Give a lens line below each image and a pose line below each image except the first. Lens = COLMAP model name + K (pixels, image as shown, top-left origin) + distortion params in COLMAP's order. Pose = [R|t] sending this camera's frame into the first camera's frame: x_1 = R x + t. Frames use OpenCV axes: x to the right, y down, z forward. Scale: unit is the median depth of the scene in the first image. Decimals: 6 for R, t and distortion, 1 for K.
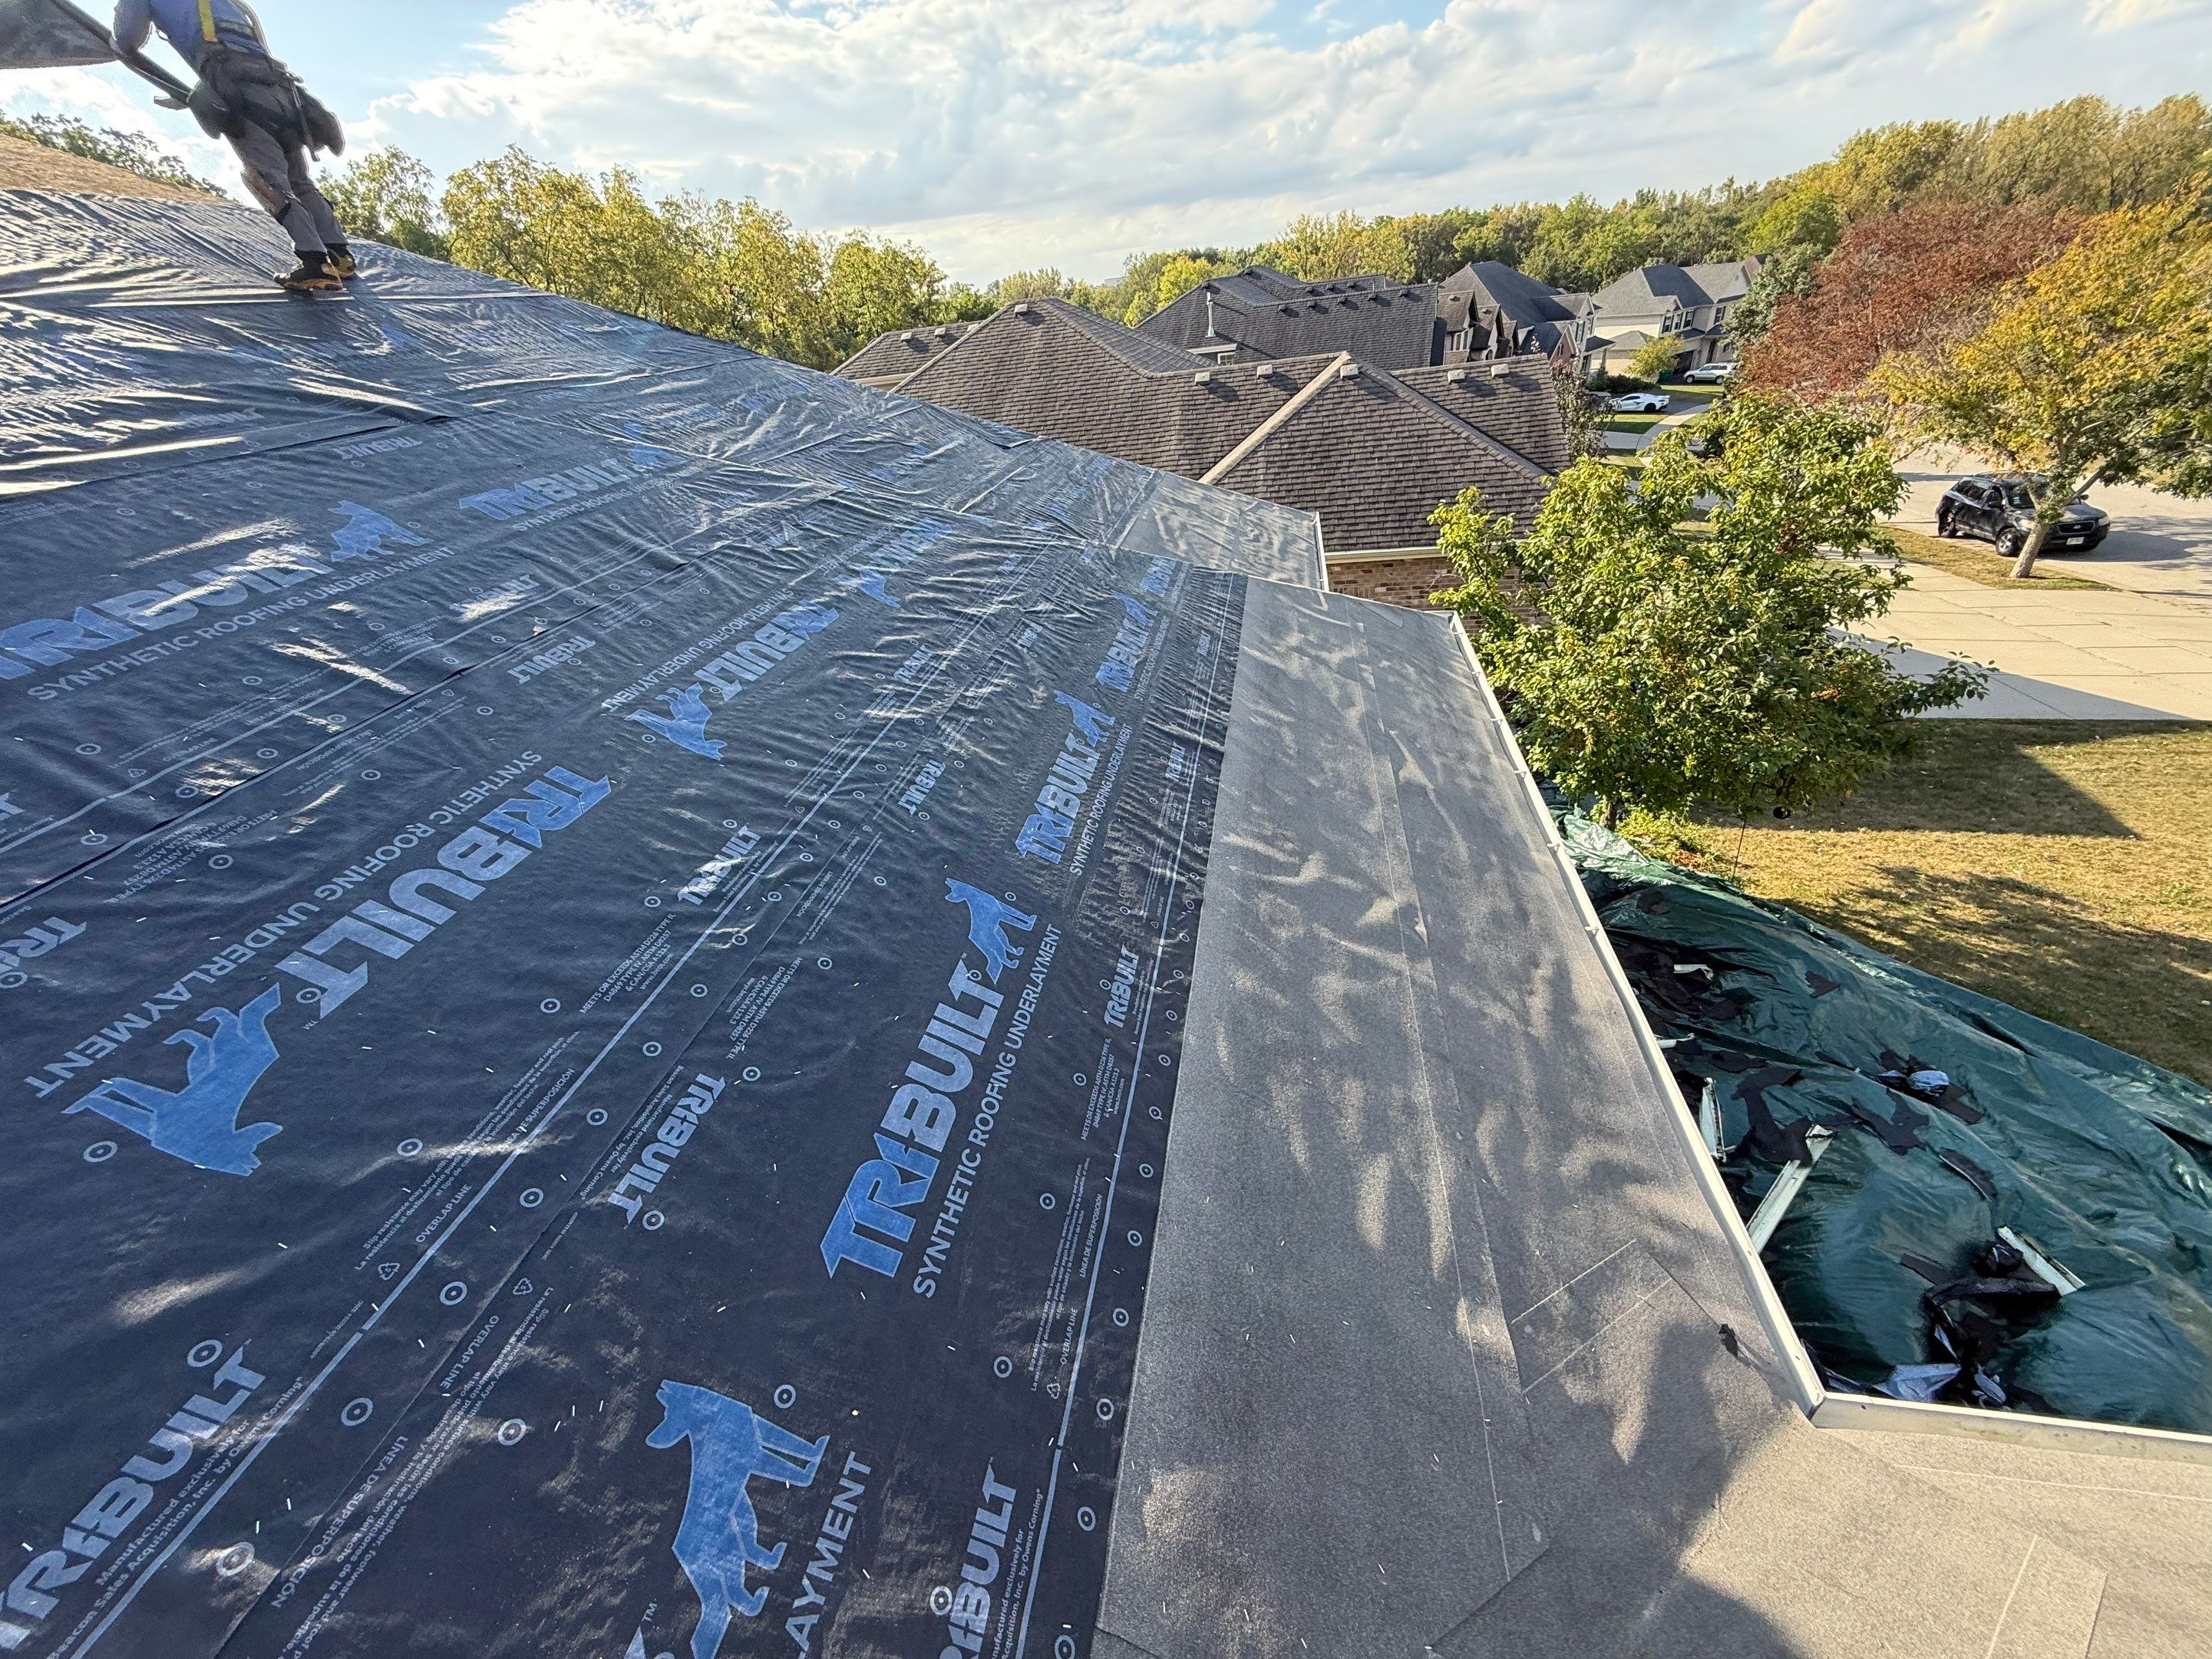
lens RADIAL K [[877.0, 0, 1106.0], [0, 877.0, 829.5], [0, 0, 1]] dist [-0.000106, -0.000383]
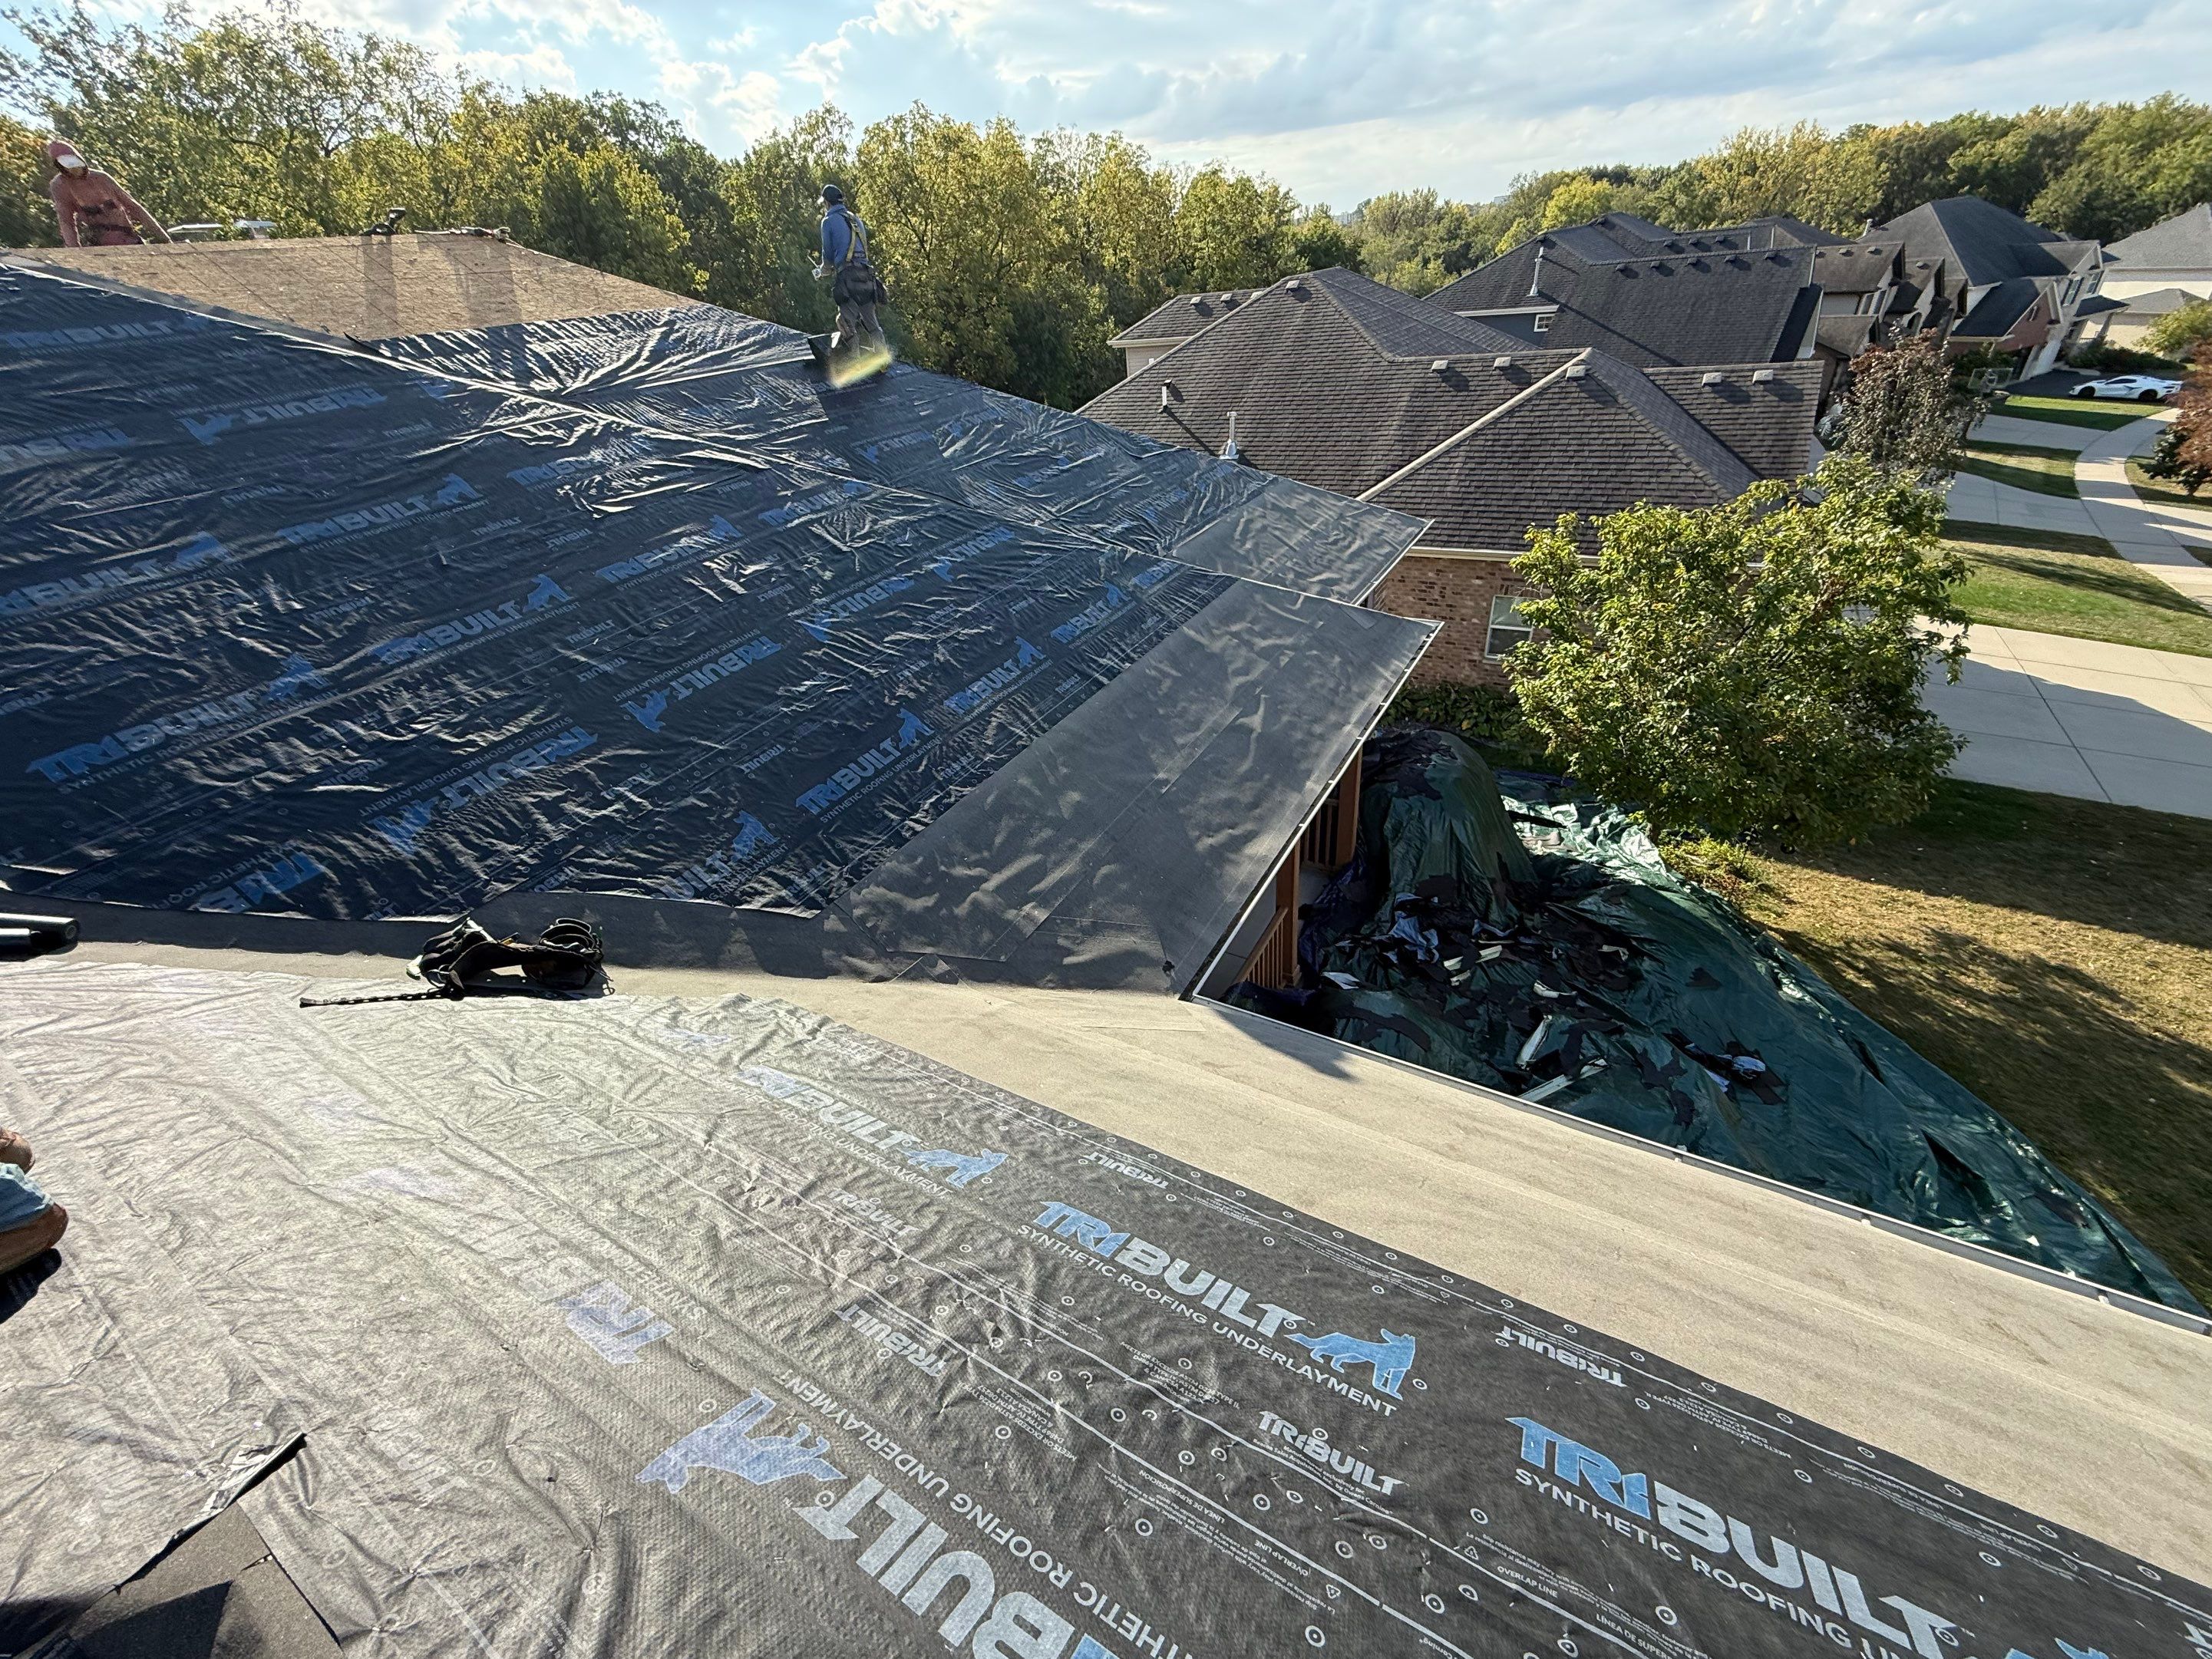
lens RADIAL K [[877.0, 0, 1106.0], [0, 877.0, 829.5], [0, 0, 1]] dist [-0.000106, -0.000383]
pose [[0.941200, 0.201769, -0.270984, 0.217333], [-0.183829, 0.978801, 0.090306, 0.012846], [0.283461, -0.035181, 0.958338, -0.232637]]
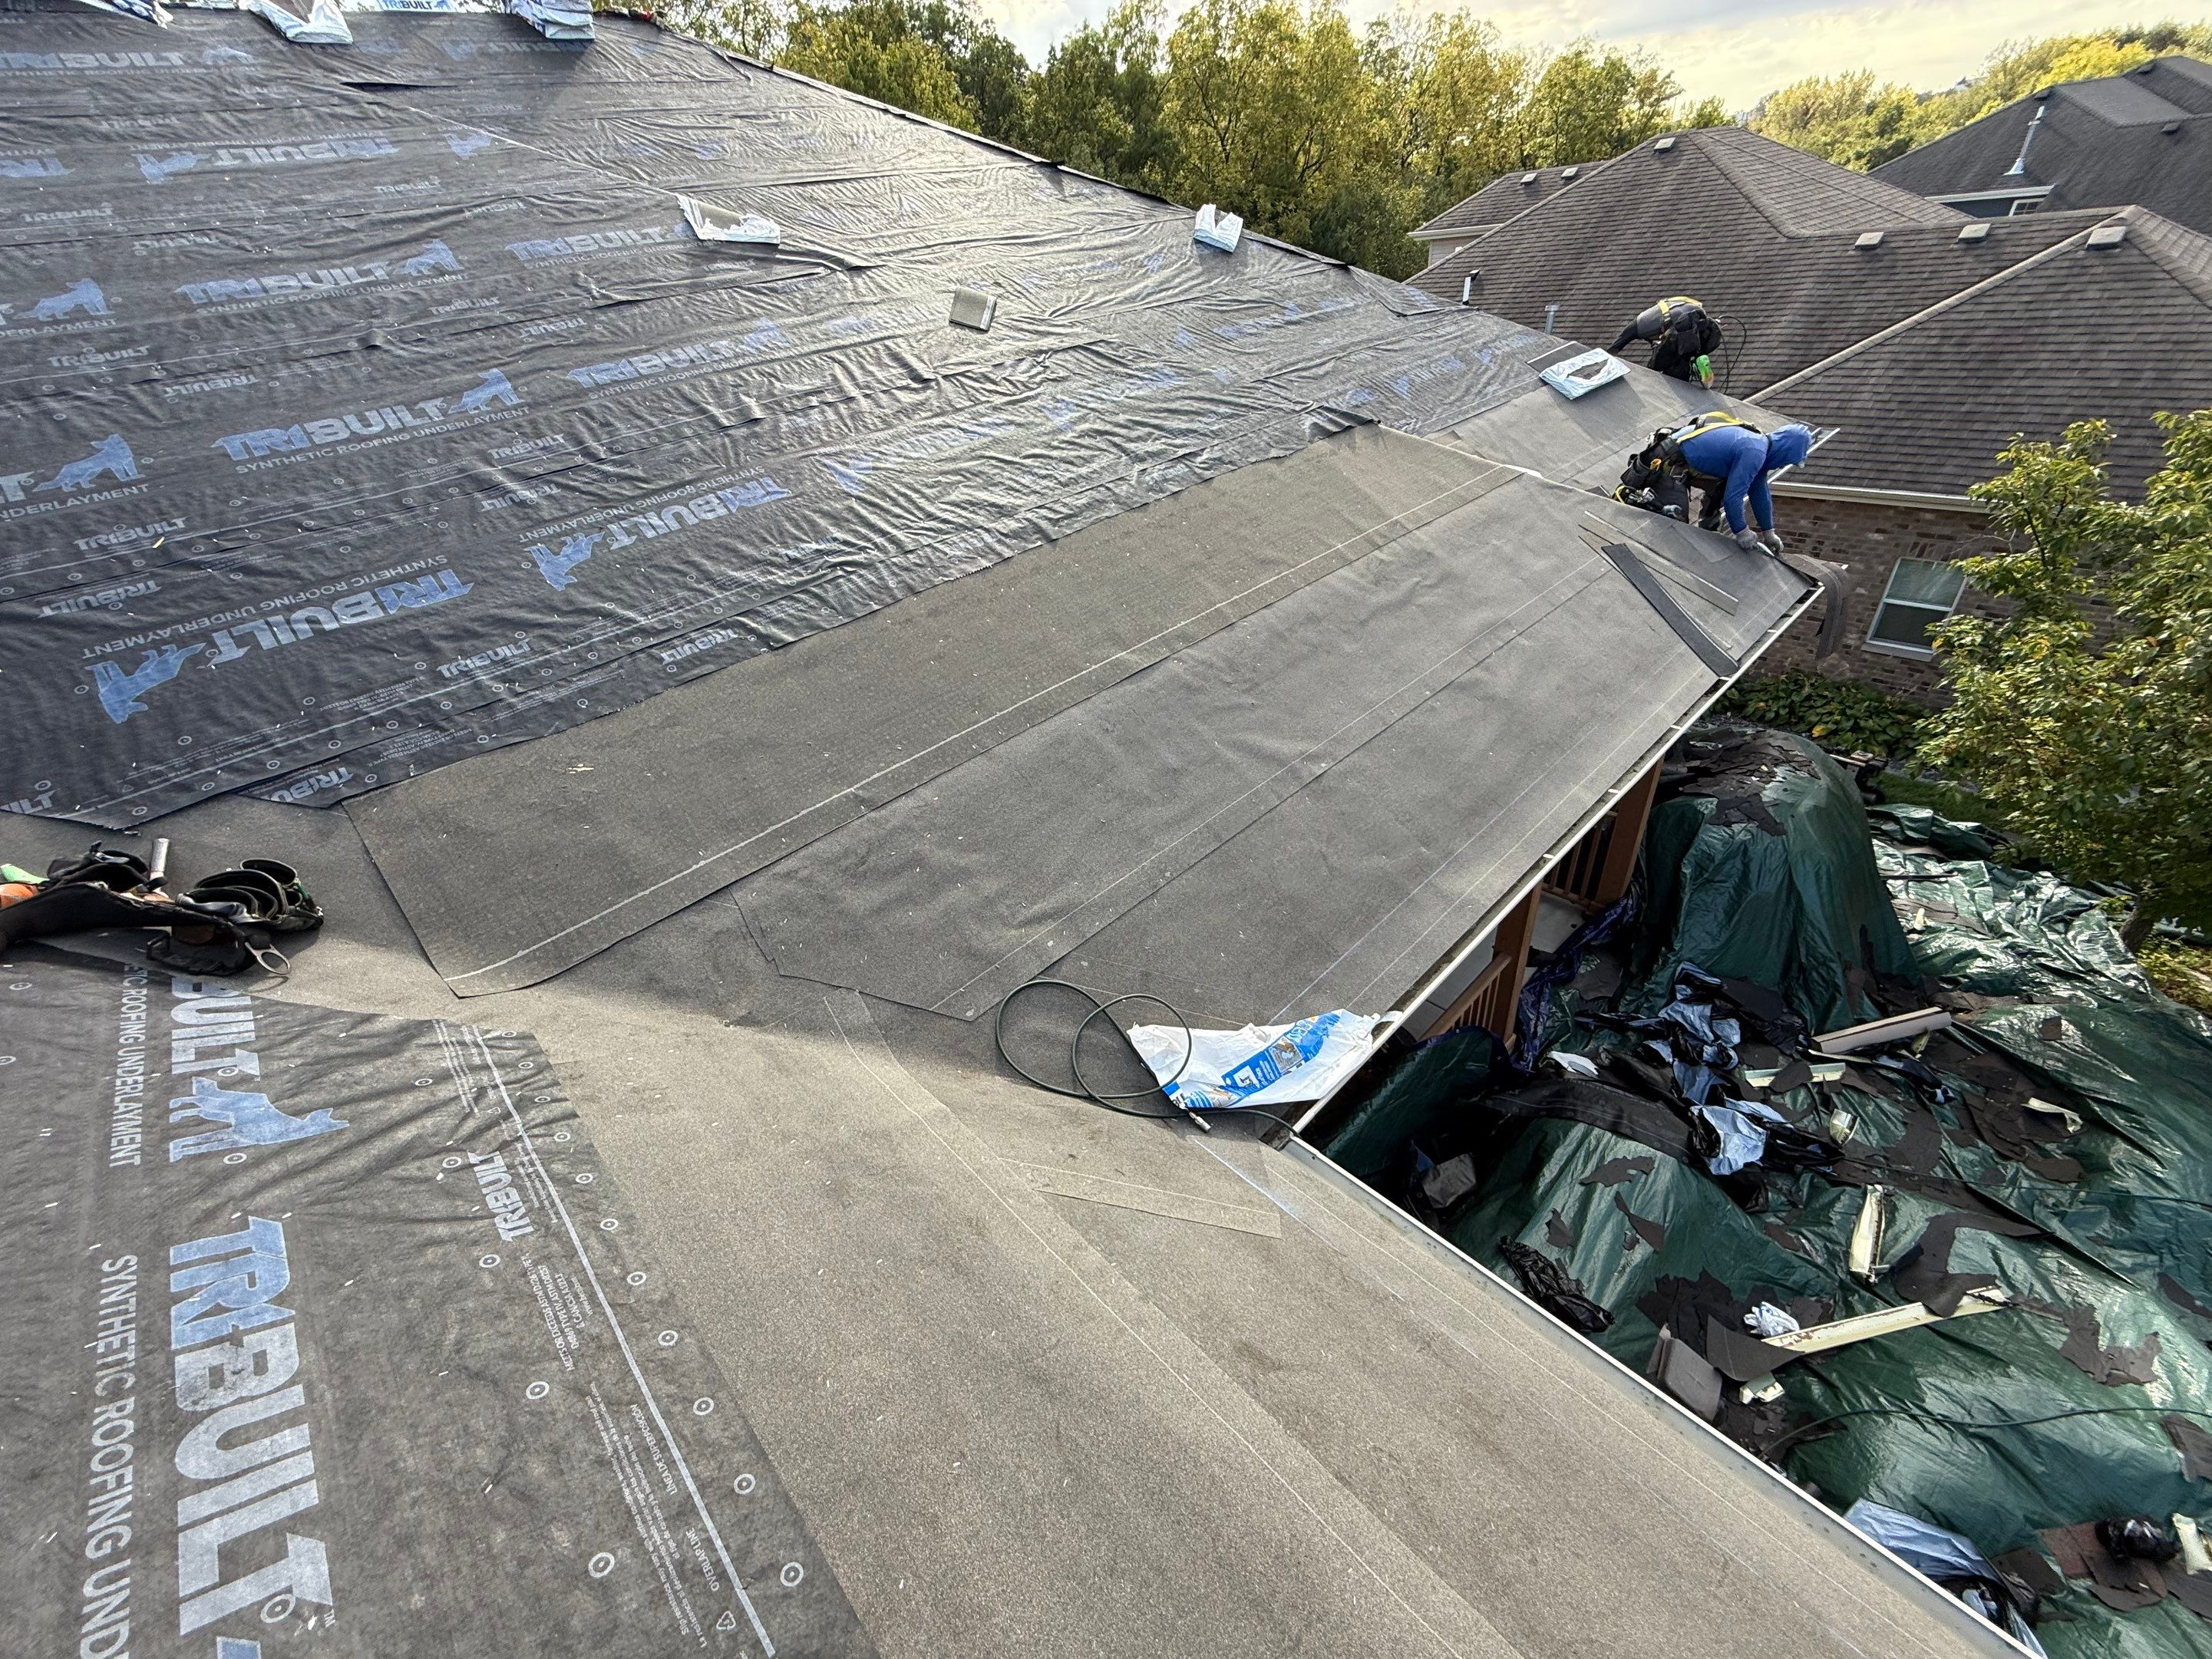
lens RADIAL K [[885.9, 0, 1106.0], [0, 885.9, 829.5], [0, 0, 1]] dist [-0.001183, 0.000344]
pose [[0.806093, 0.349897, -0.477270, 0.204294], [-0.286144, 0.936392, 0.203203, 0.007654], [0.518012, -0.027233, 0.854940, -0.045808]]
